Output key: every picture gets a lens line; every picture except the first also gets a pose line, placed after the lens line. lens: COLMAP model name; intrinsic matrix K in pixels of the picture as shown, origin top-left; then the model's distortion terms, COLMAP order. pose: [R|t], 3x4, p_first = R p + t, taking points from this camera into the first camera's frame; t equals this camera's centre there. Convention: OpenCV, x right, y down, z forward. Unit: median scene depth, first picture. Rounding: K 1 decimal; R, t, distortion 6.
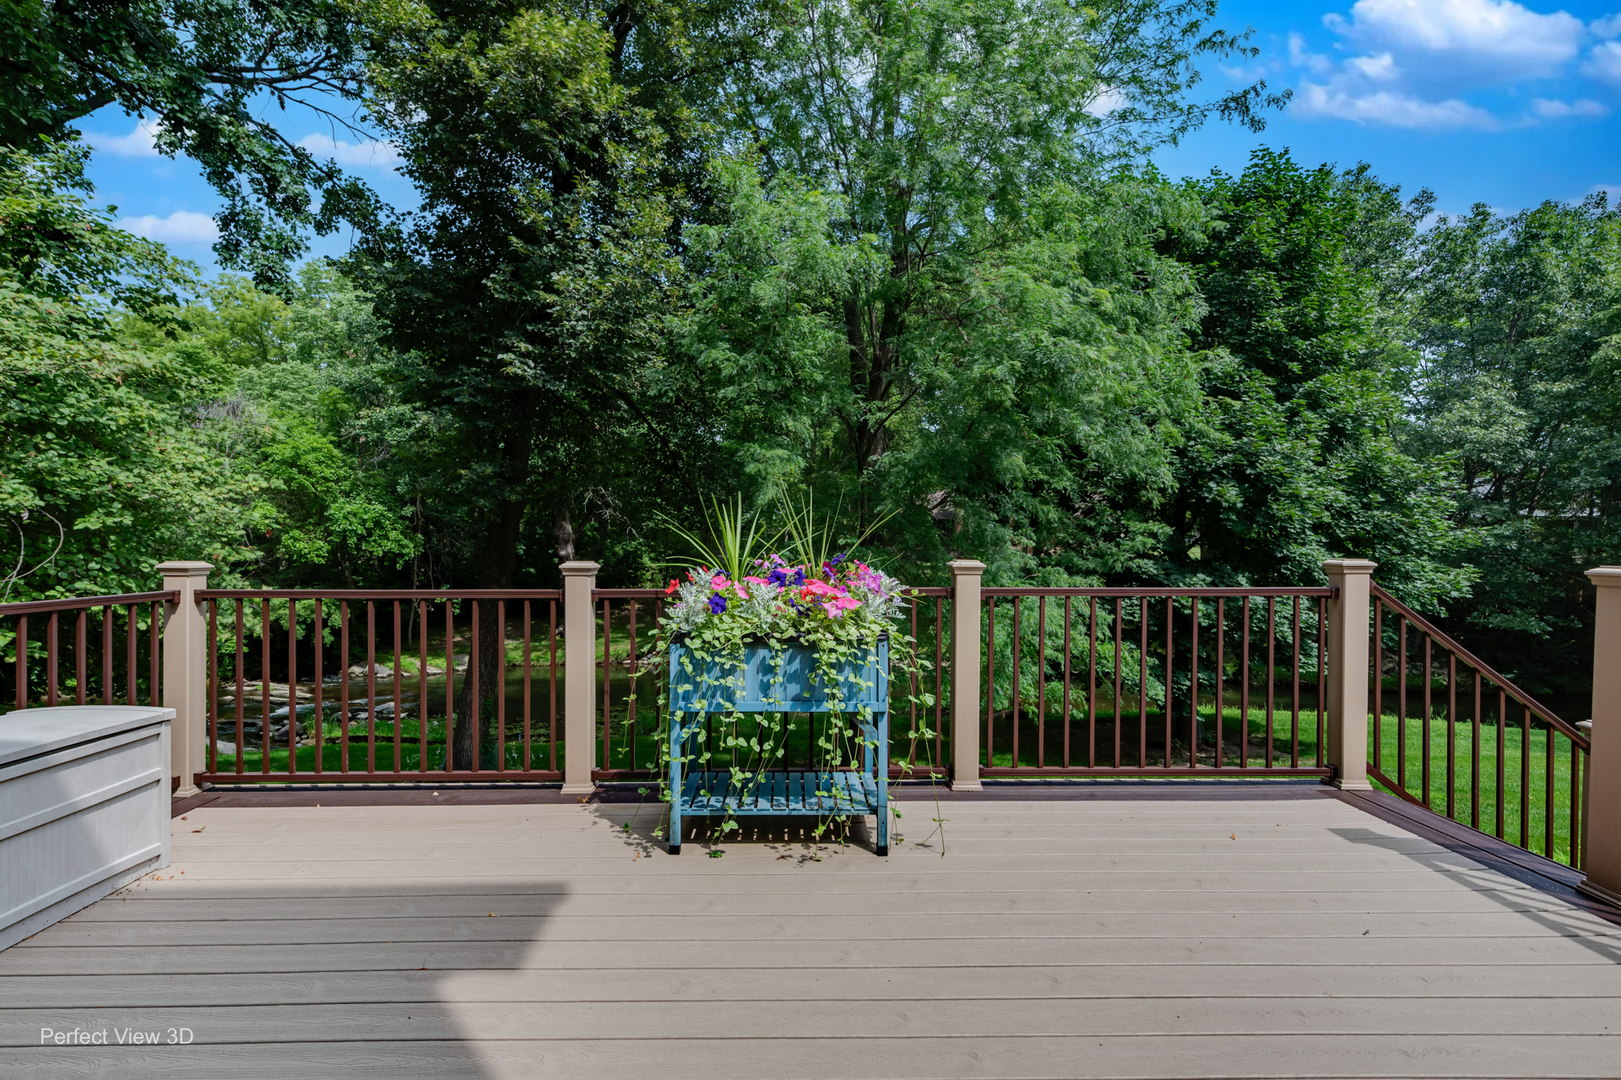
lens RADIAL K [[786.9, 0, 810.5], [0, 786.9, 540.0], [0, 0, 1]] dist [0.000676, -0.000128]
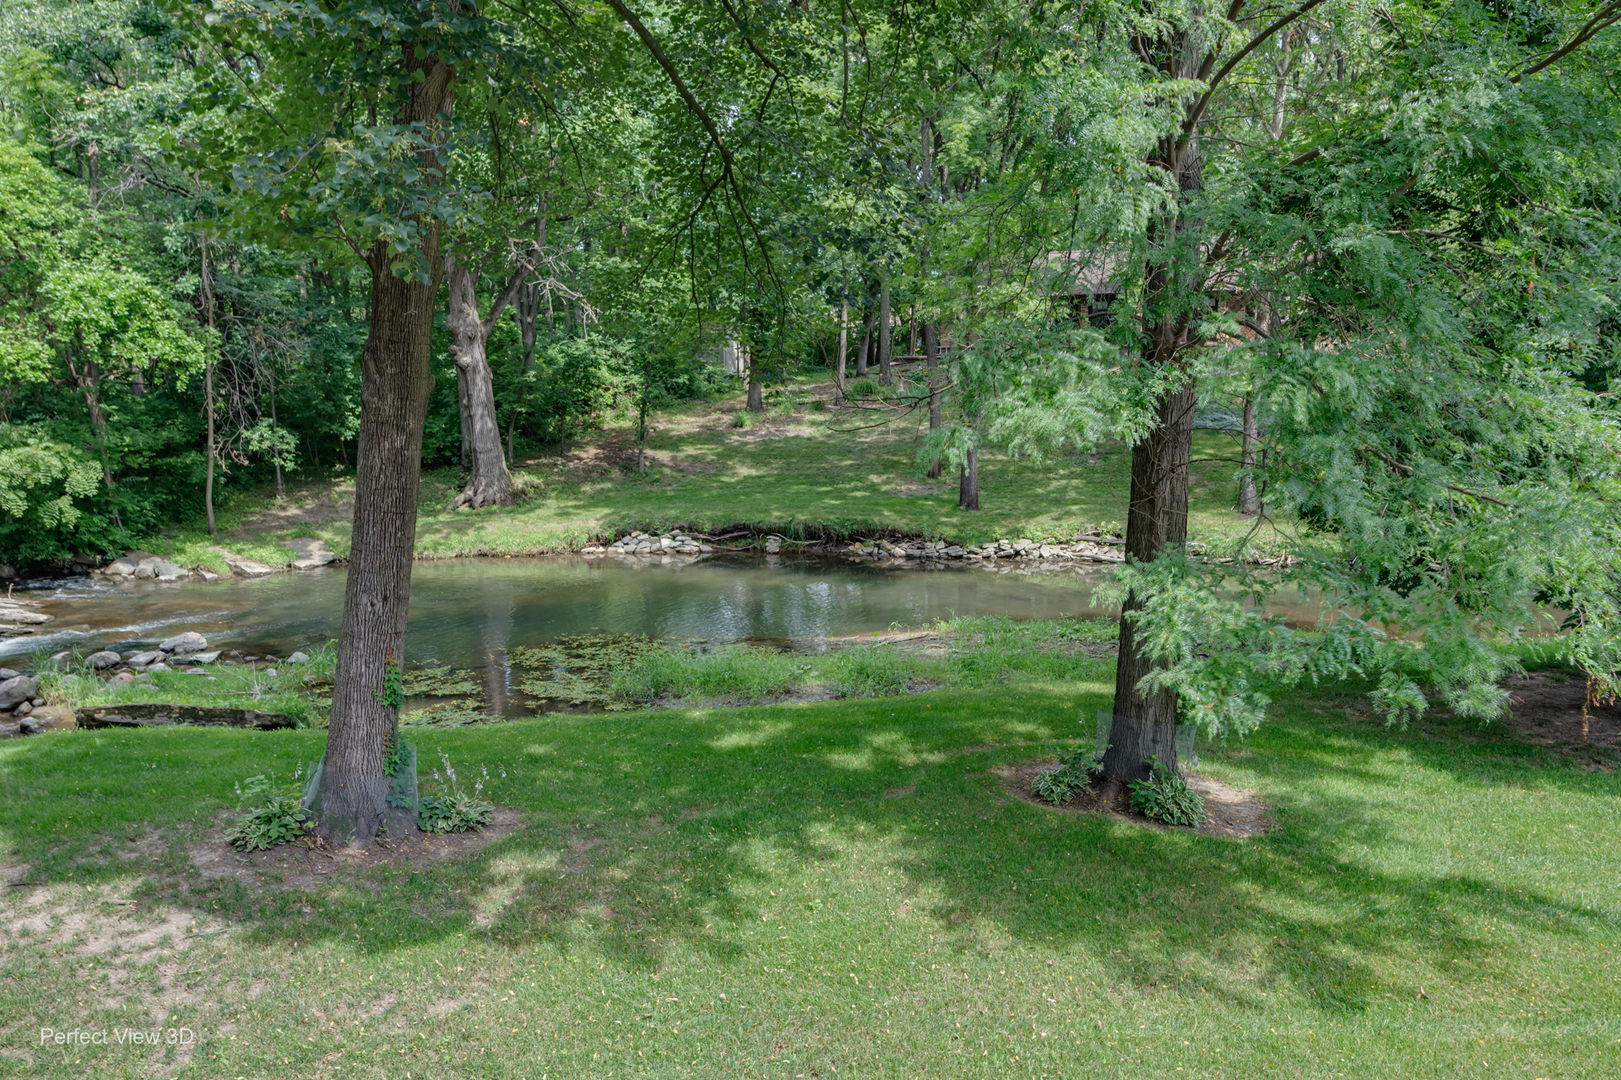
lens RADIAL K [[1217.1, 0, 810.5], [0, 1217.1, 540.0], [0, 0, 1]] dist [-0.004899, -0.006663]
pose [[0.999979, -0.003985, -0.005168, -0.074287], [0.004782, 0.986316, 0.164794, 0.001672], [0.004440, -0.164815, 0.986314, 0.138273]]
